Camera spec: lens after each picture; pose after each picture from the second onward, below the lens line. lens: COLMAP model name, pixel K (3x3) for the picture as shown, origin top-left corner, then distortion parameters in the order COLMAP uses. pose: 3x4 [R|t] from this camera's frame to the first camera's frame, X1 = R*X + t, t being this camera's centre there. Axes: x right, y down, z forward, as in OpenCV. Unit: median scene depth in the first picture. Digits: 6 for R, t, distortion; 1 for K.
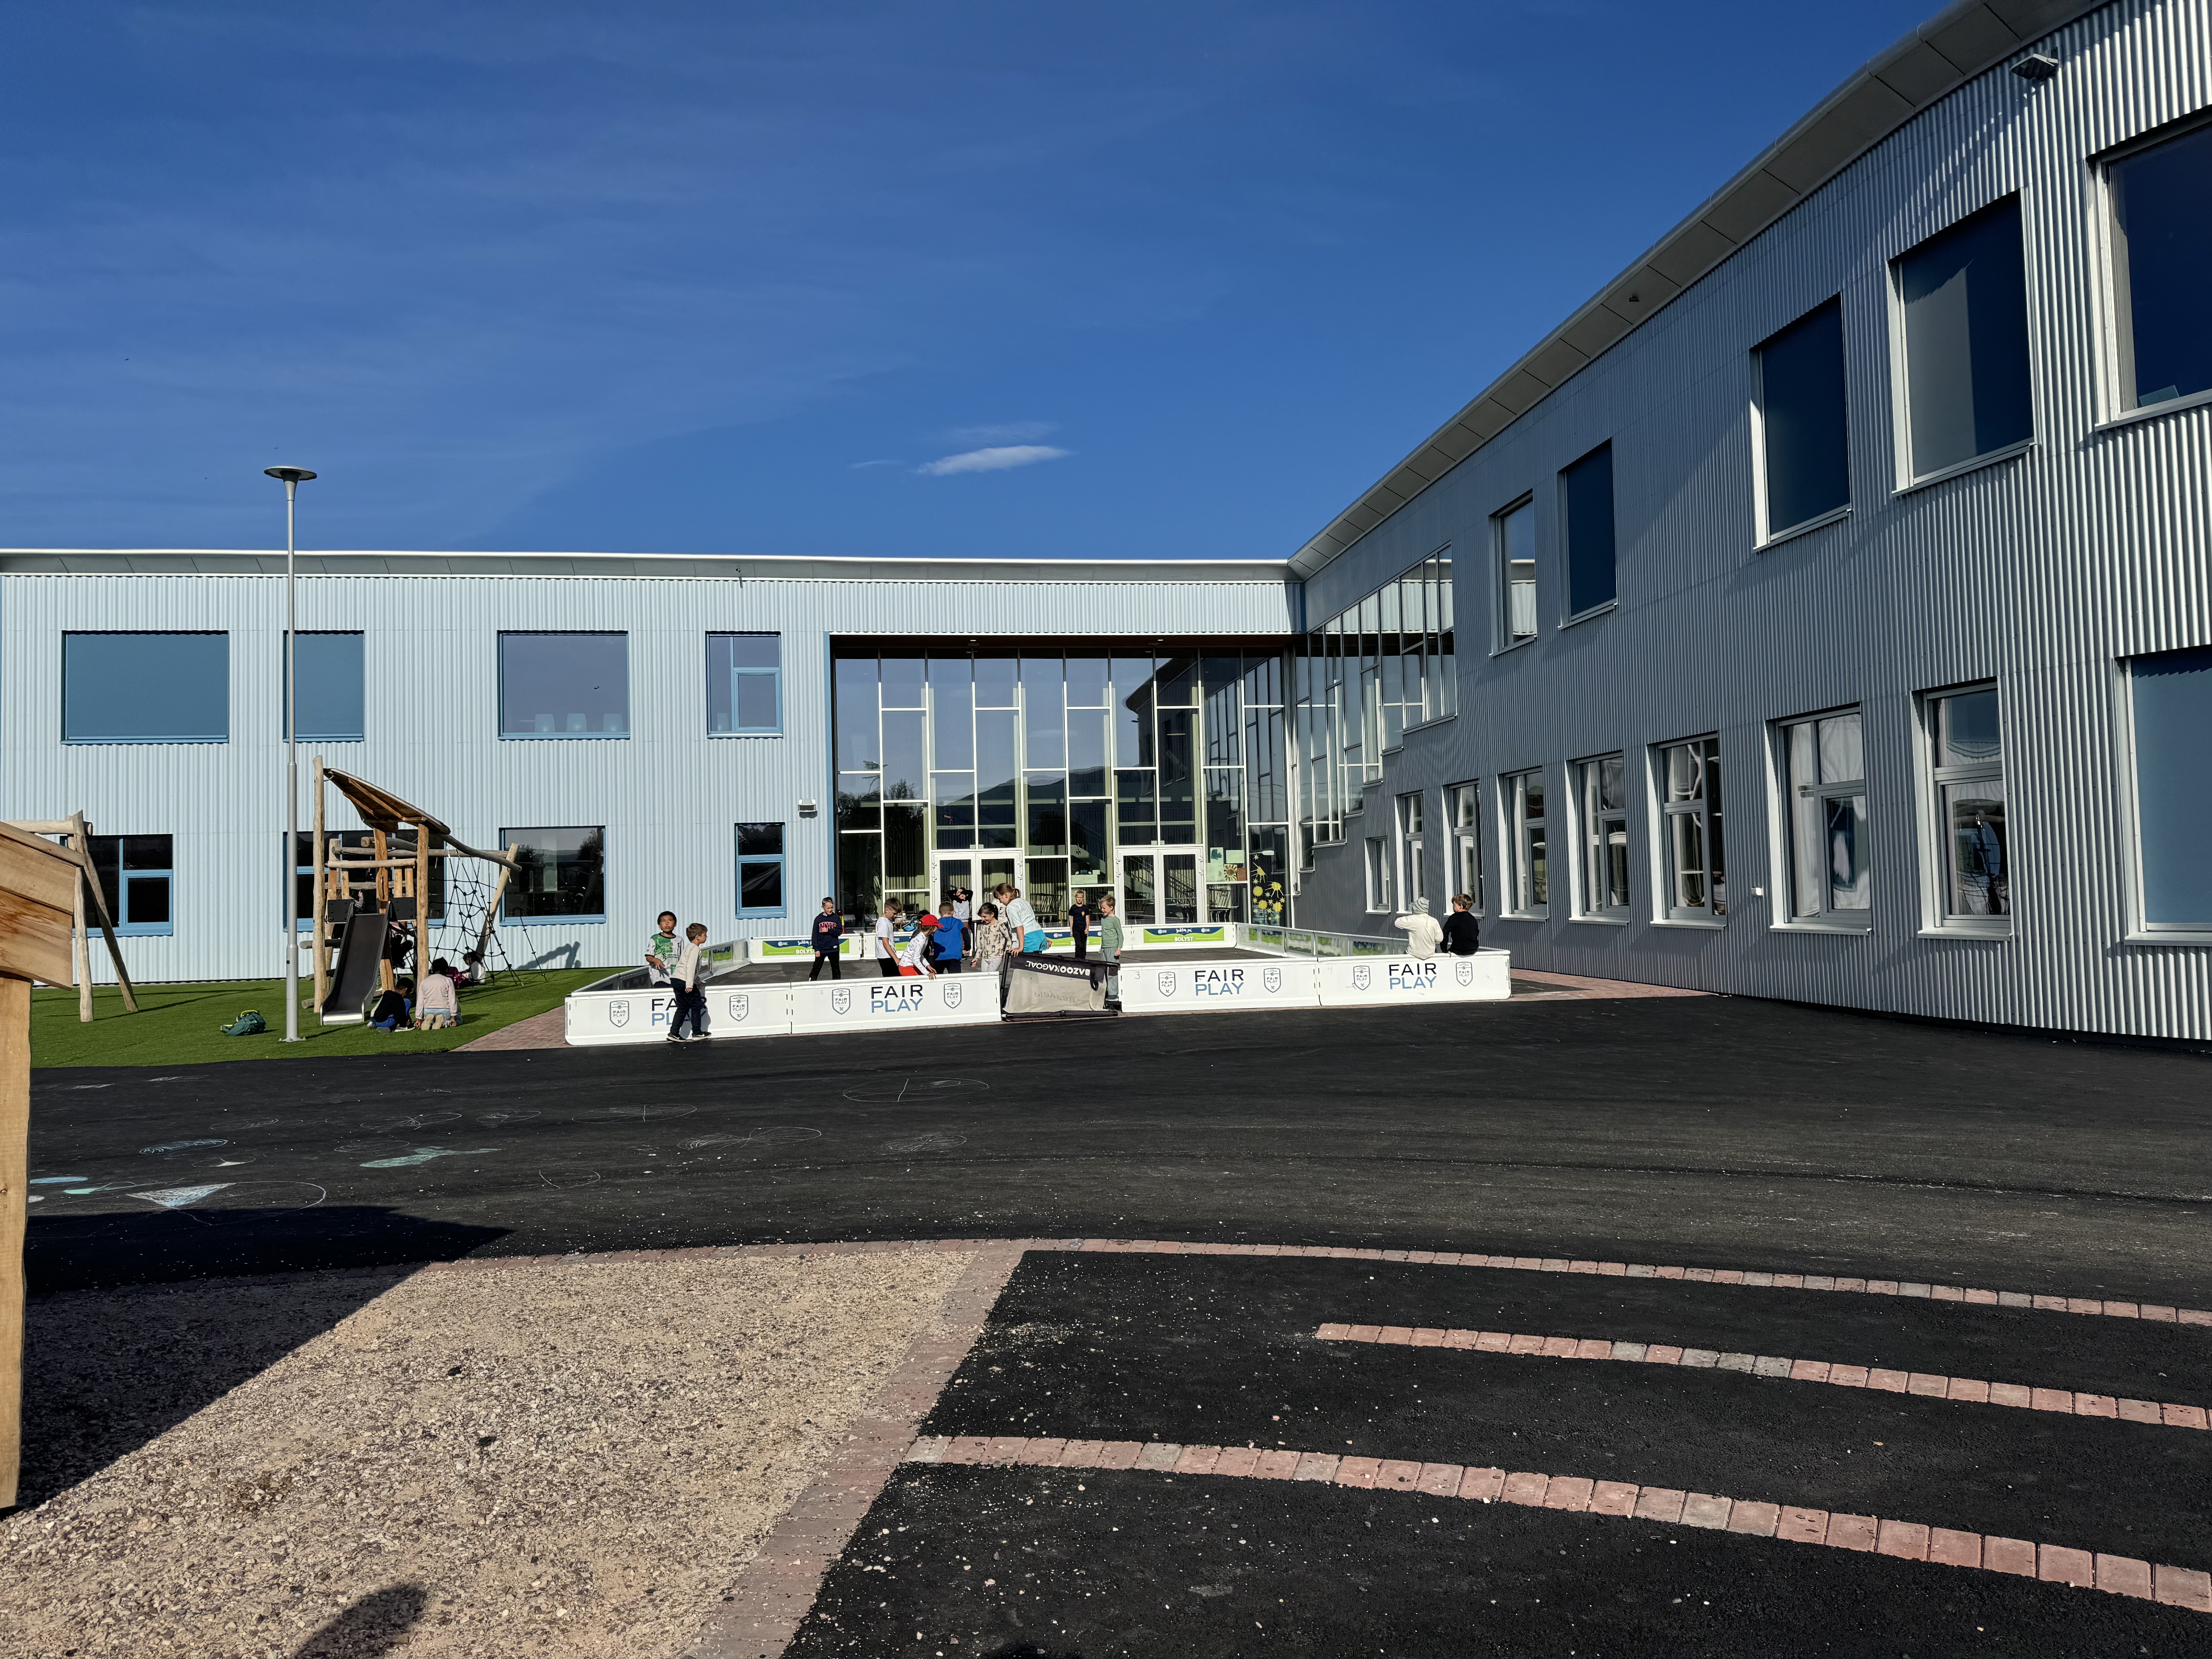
lens RADIAL K [[1545.9, 0, 1108.5], [0, 1545.9, 815.7], [0, 0, 1]] dist [0.003444, -0.004600]
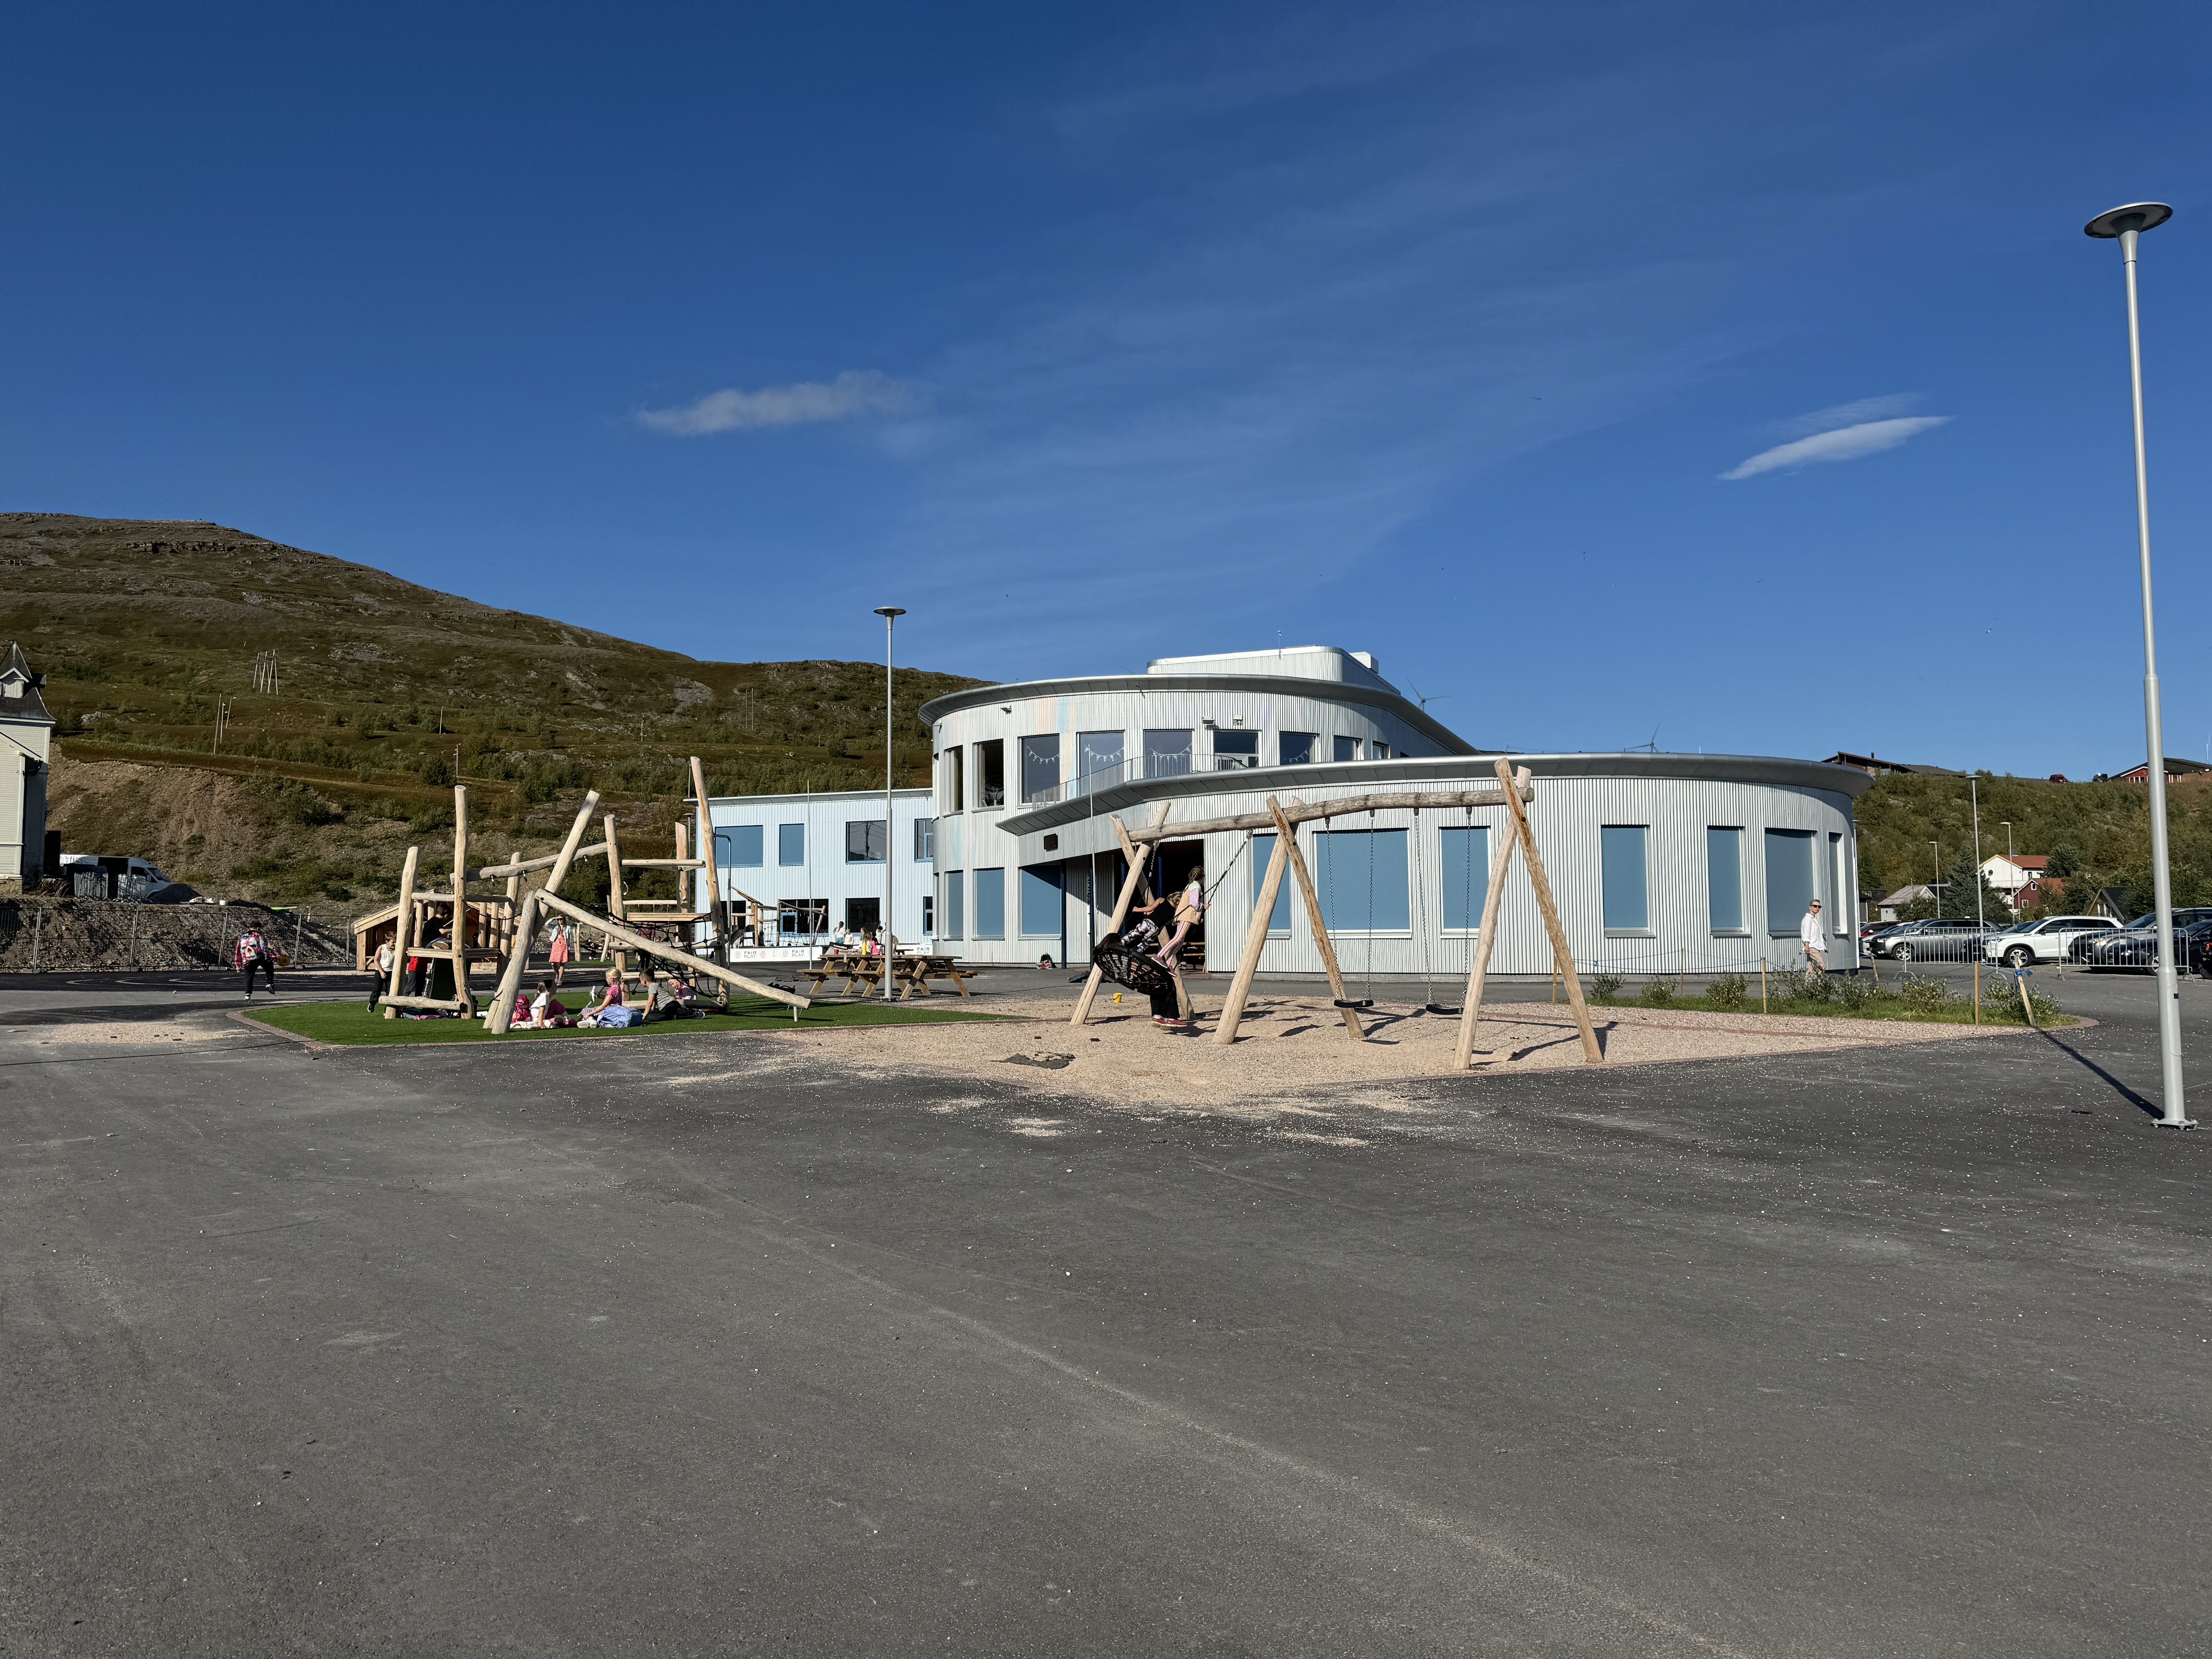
lens RADIAL K [[1545.9, 0, 1108.5], [0, 1545.9, 815.7], [0, 0, 1]] dist [0.003444, -0.004600]
pose [[0.863429, -0.014419, -0.504264, 1.292845], [0.001618, 0.999665, -0.025814, -0.062391], [0.504467, 0.021473, 0.863164, -1.017361]]
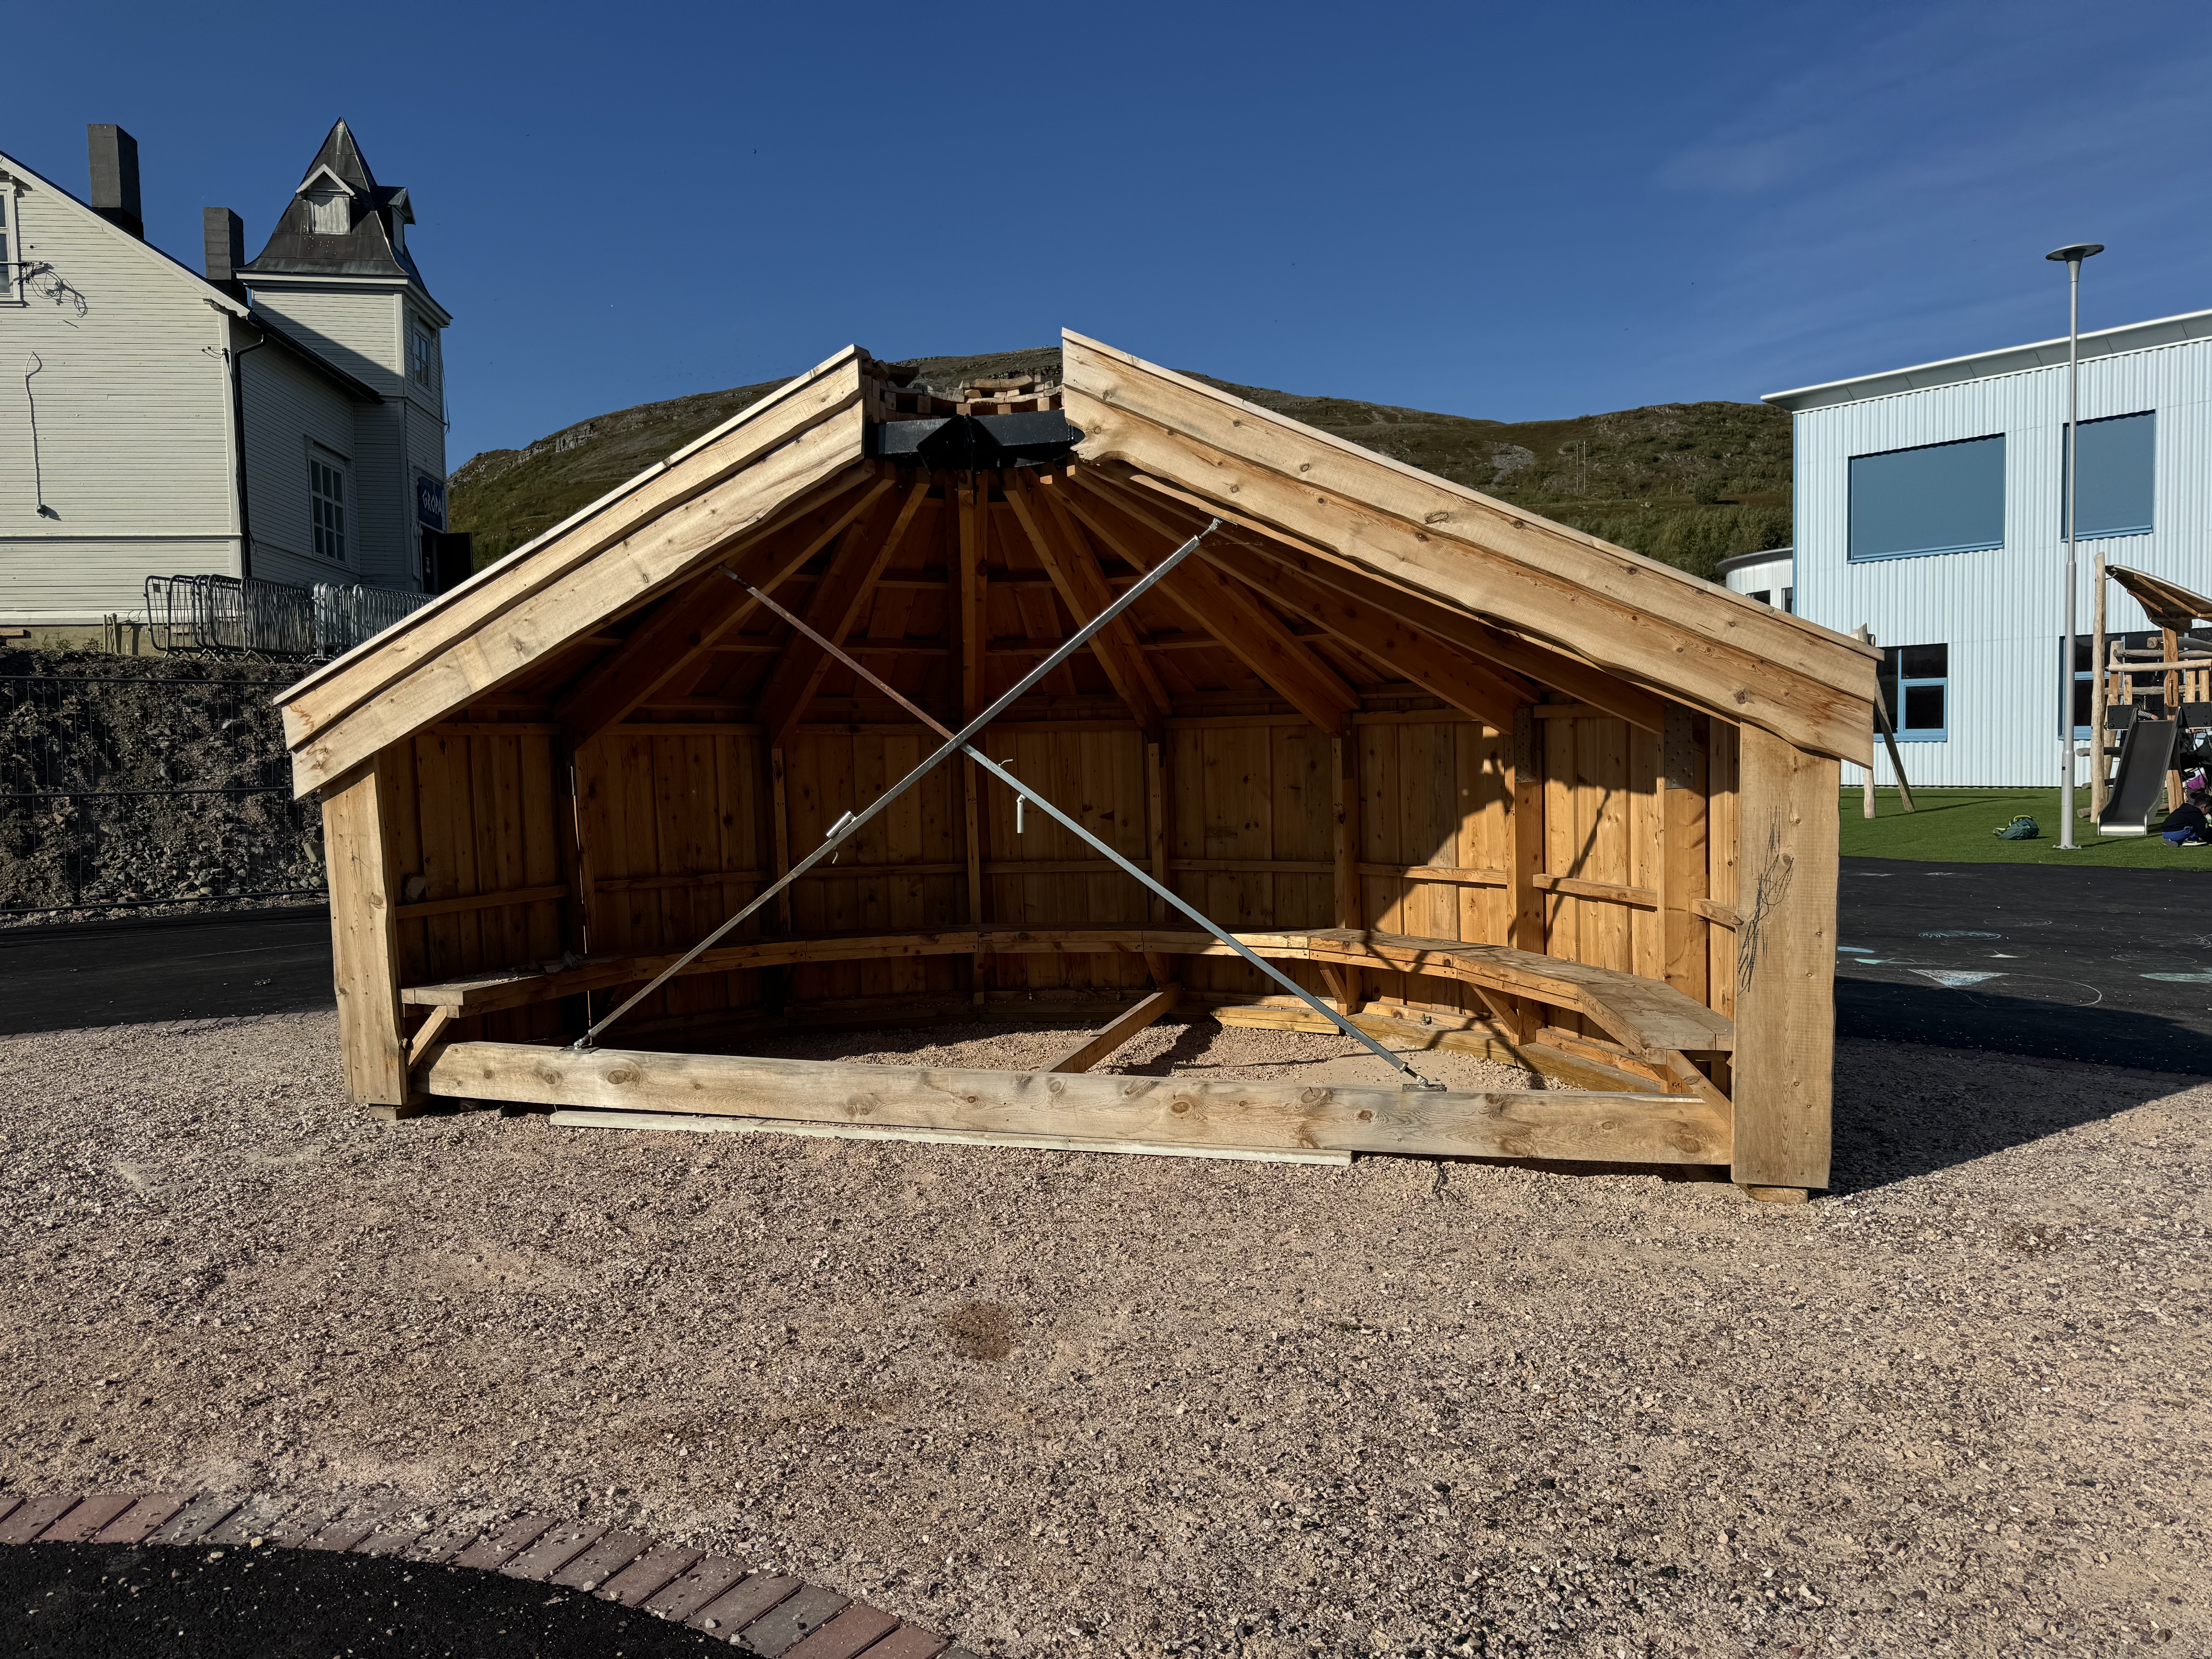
lens RADIAL K [[1545.9, 0, 1108.5], [0, 1545.9, 815.7], [0, 0, 1]] dist [0.003444, -0.004600]
pose [[0.507141, 0.063035, -0.859555, 0.016348], [0.043454, 0.994183, 0.098546, 0.006325], [0.860767, -0.087328, 0.501452, -0.036265]]
